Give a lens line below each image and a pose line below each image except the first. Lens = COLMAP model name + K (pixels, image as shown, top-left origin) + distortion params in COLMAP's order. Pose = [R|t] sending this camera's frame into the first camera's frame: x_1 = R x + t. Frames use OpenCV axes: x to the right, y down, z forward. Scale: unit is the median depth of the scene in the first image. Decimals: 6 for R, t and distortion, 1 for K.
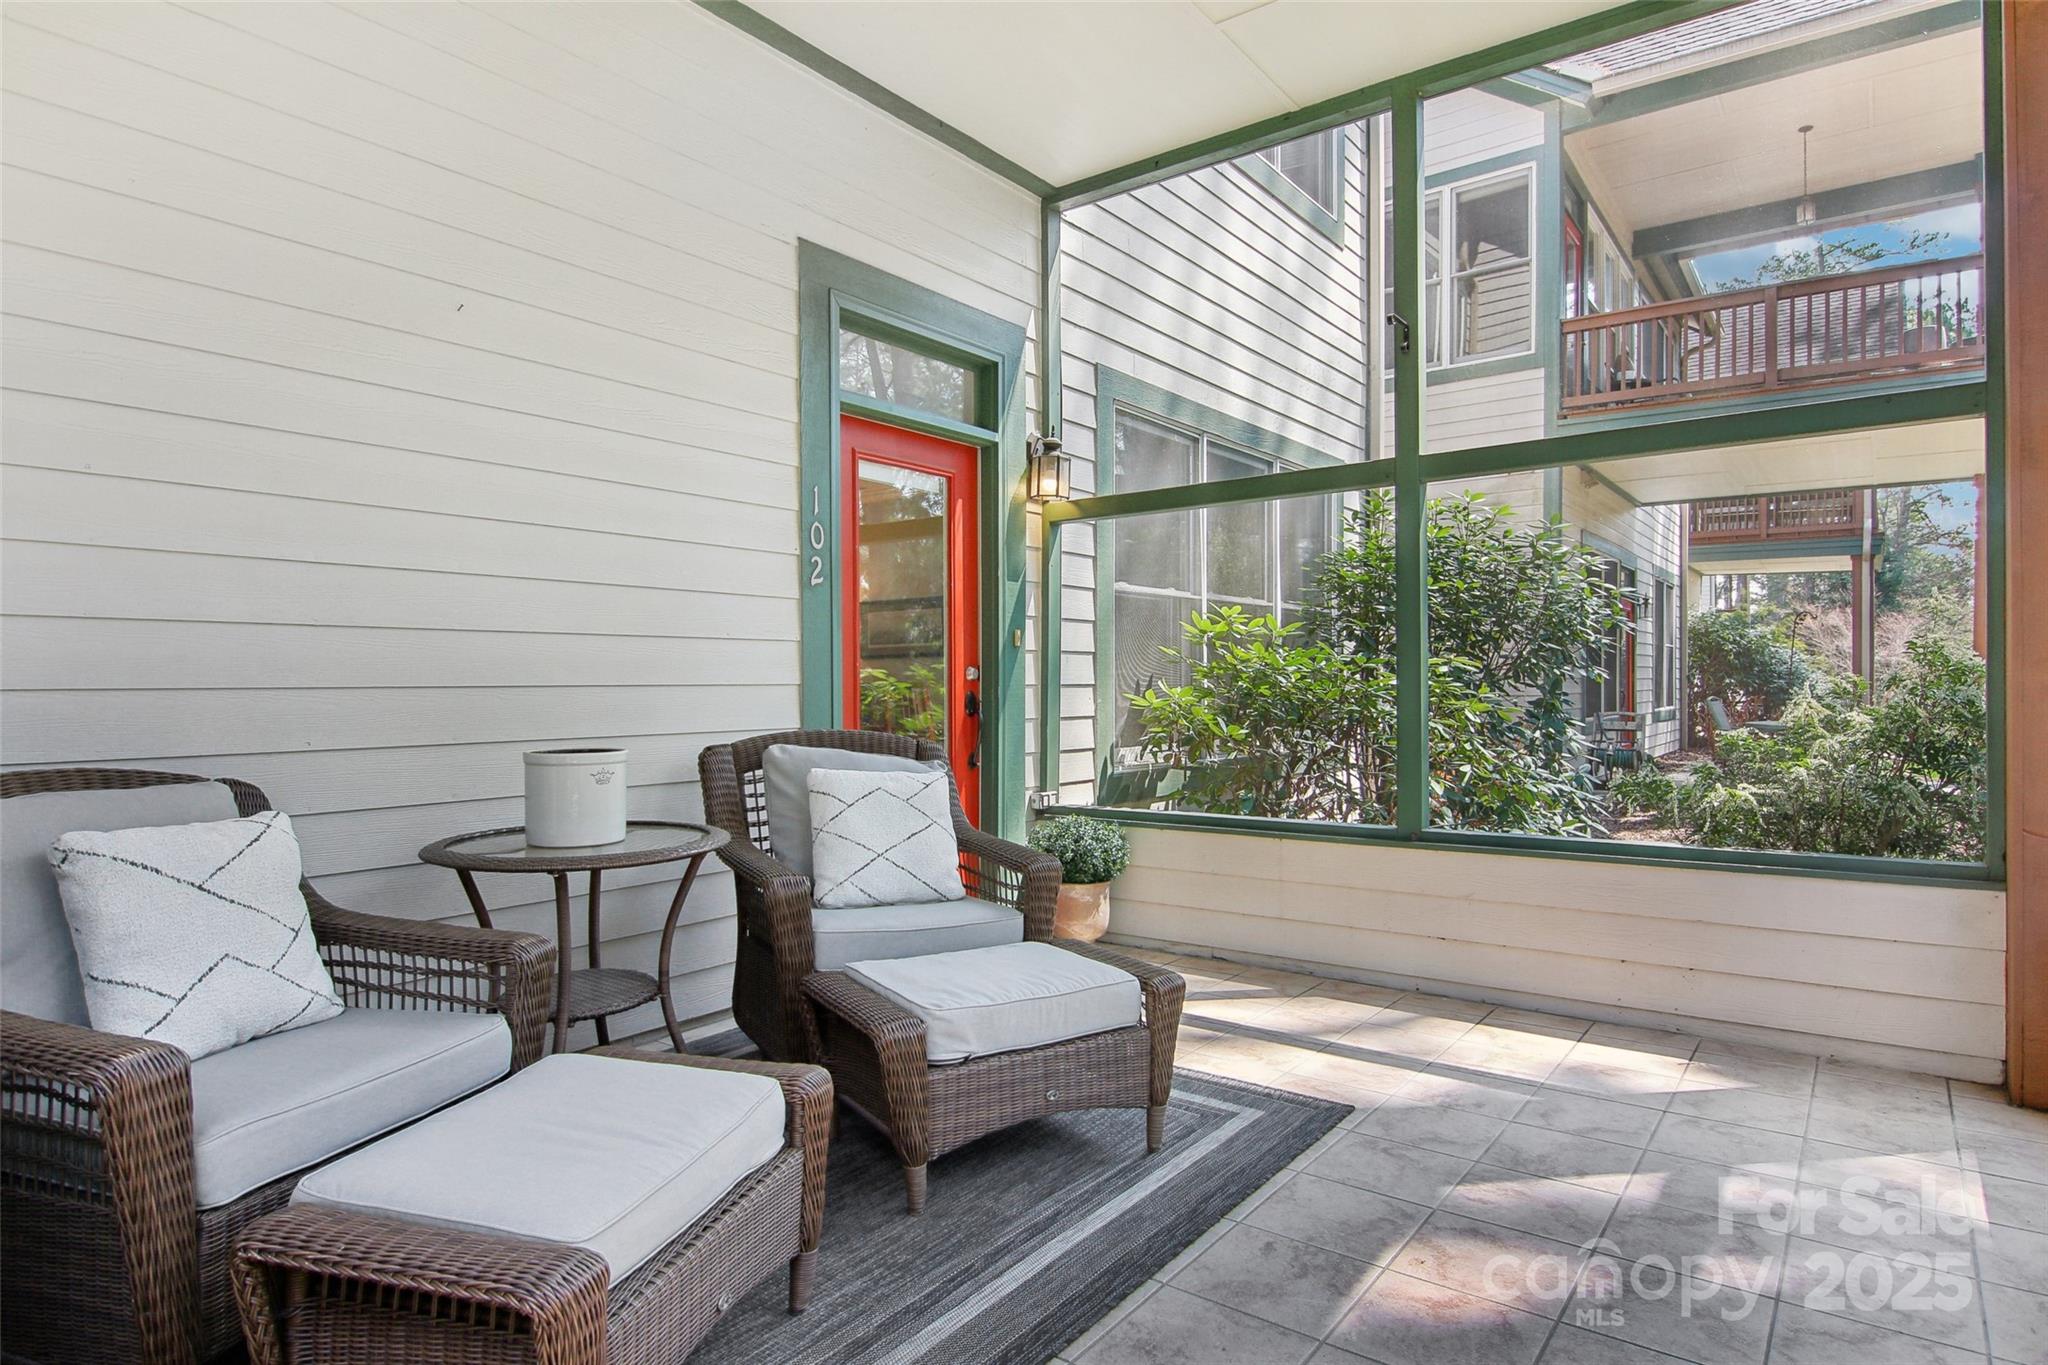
lens RADIAL K [[1155.0, 0, 1026.8], [0, 1155.0, 696.1], [0, 0, 1]] dist [0.001045, -0.015920]
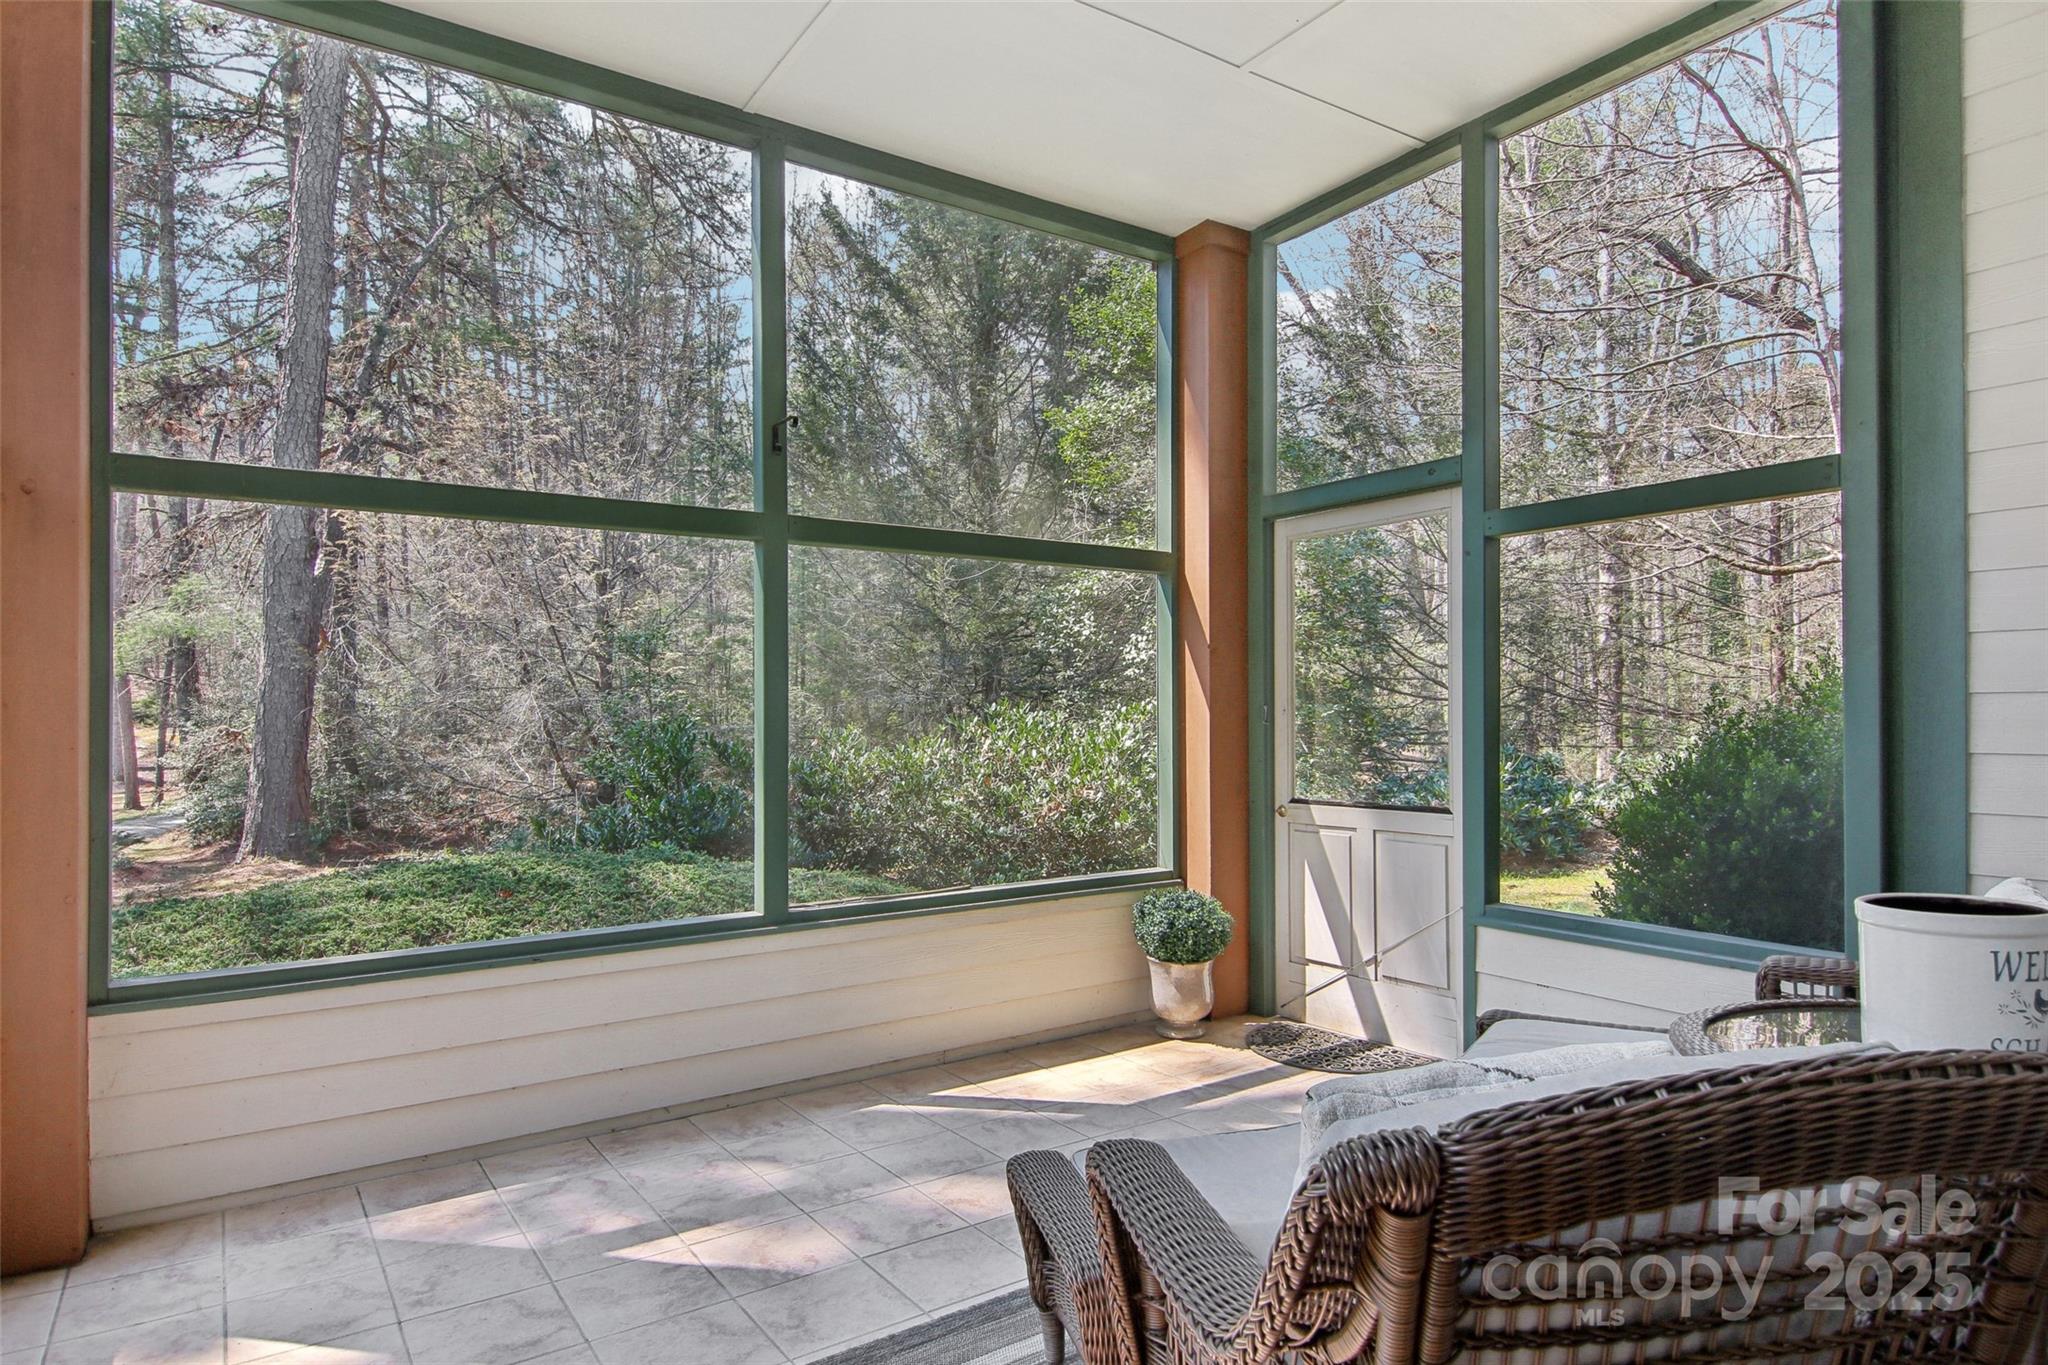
lens RADIAL K [[1156.9, 0, 1031.5], [0, 1156.9, 723.6], [0, 0, 1]] dist [0.003529, -0.016592]
pose [[-0.949500, 0.005464, 0.313719, -0.128765], [0.009774, 0.999878, 0.012167, -0.067826], [-0.313614, 0.014619, -0.949438, 1.723966]]
